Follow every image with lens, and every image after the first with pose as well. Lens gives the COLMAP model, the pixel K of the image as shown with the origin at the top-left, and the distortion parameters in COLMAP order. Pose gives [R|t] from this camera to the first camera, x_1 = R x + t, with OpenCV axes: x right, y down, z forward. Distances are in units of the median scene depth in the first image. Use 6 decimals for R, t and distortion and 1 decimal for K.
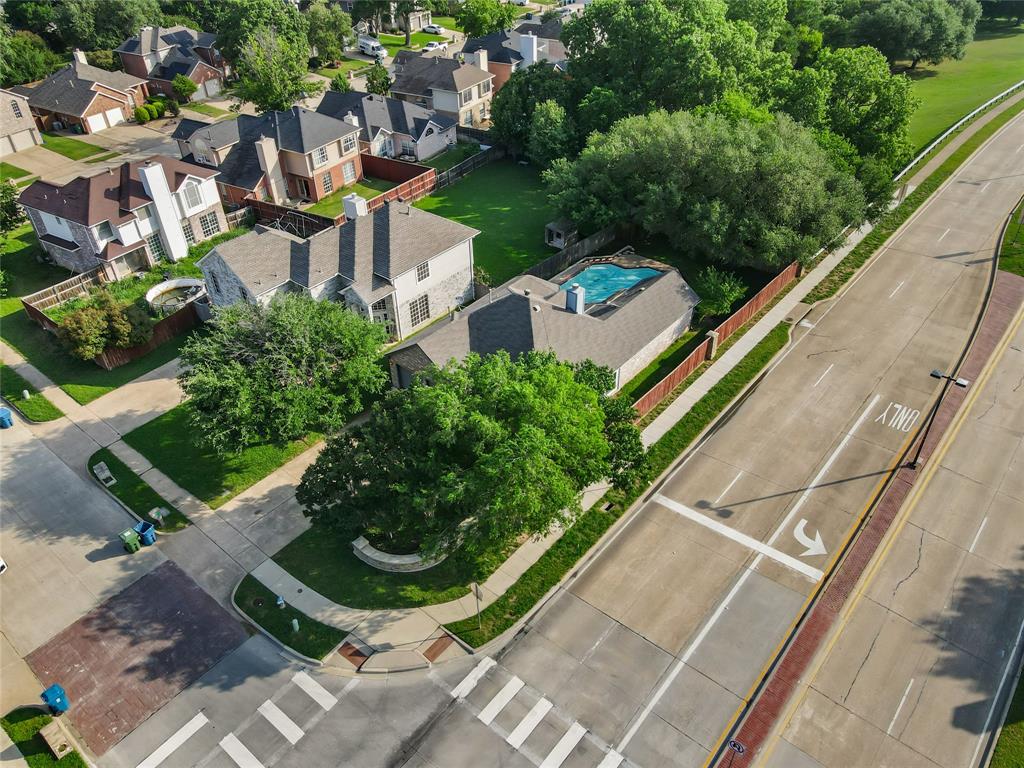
lens RADIAL K [[762.1, 0, 511.8], [0, 762.1, 383.5], [0, 0, 1]] dist [0.007822, 0.003624]
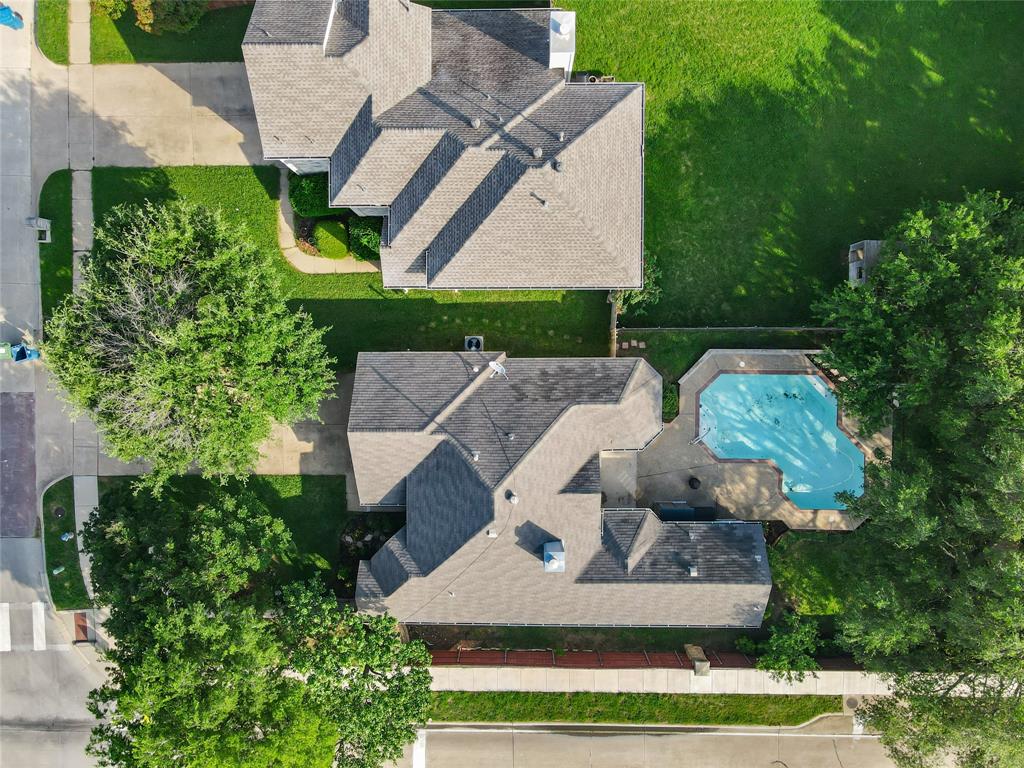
lens RADIAL K [[762.1, 0, 510.4], [0, 762.1, 385.9], [0, 0, 1]] dist [0.007822, 0.003624]
pose [[0.644903, 0.763484, 0.034535, -0.076020], [-0.449563, 0.342421, 0.825010, -0.673734], [0.618056, -0.547577, 0.564062, 0.655373]]
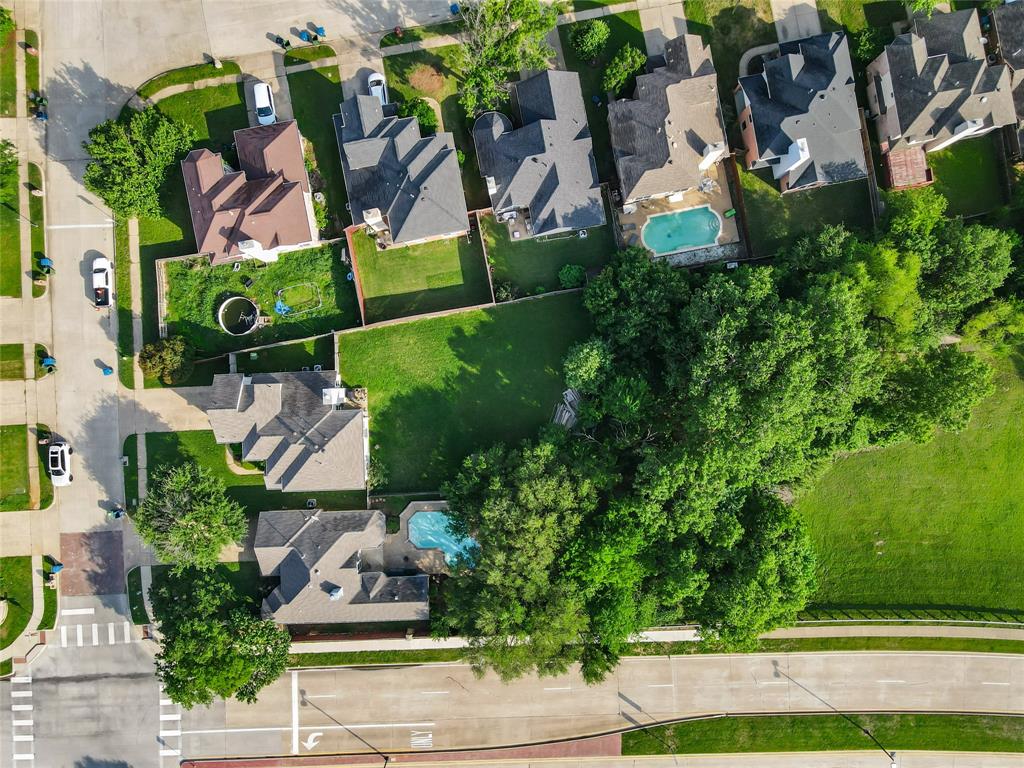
lens RADIAL K [[762.1, 0, 510.5], [0, 762.1, 380.8], [0, 0, 1]] dist [0.007822, 0.003624]
pose [[0.673576, 0.738744, 0.023517, -0.044824], [-0.441671, 0.376789, 0.814222, -1.795442], [0.592641, -0.558827, 0.580077, 0.488411]]
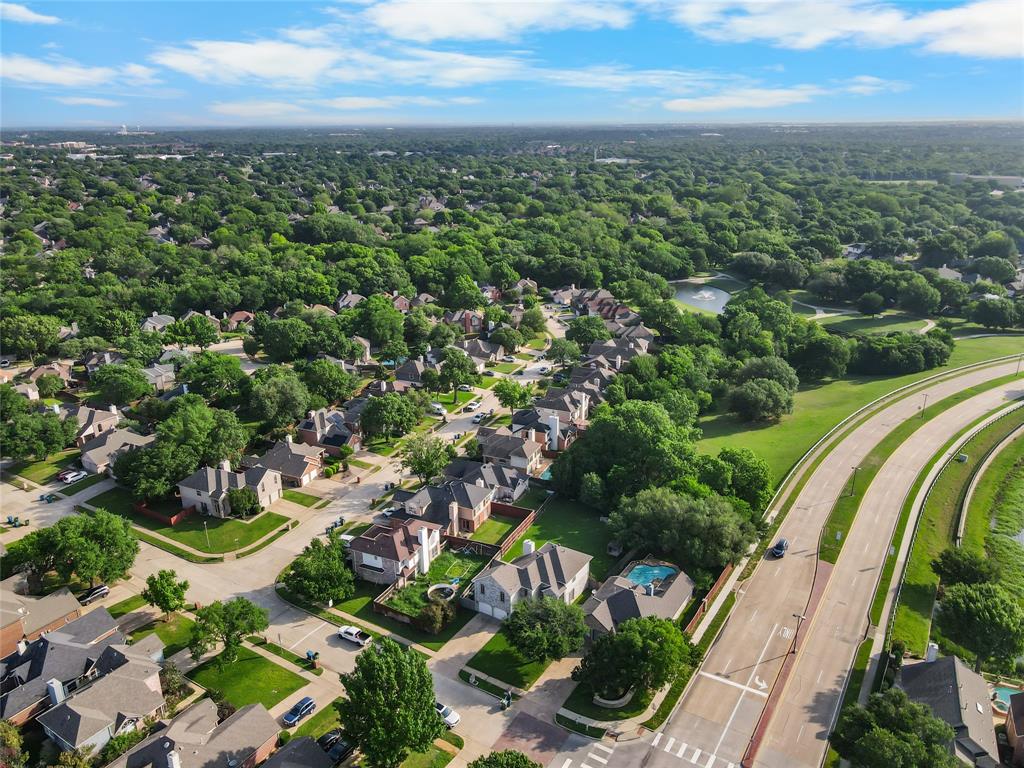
lens RADIAL K [[762.1, 0, 509.9], [0, 762.1, 380.3], [0, 0, 1]] dist [0.007822, 0.003624]
pose [[0.991236, -0.024496, 0.129812, -0.619612], [0.062704, 0.952150, -0.299130, -0.046069], [-0.116273, 0.304648, 0.945341, -1.350381]]
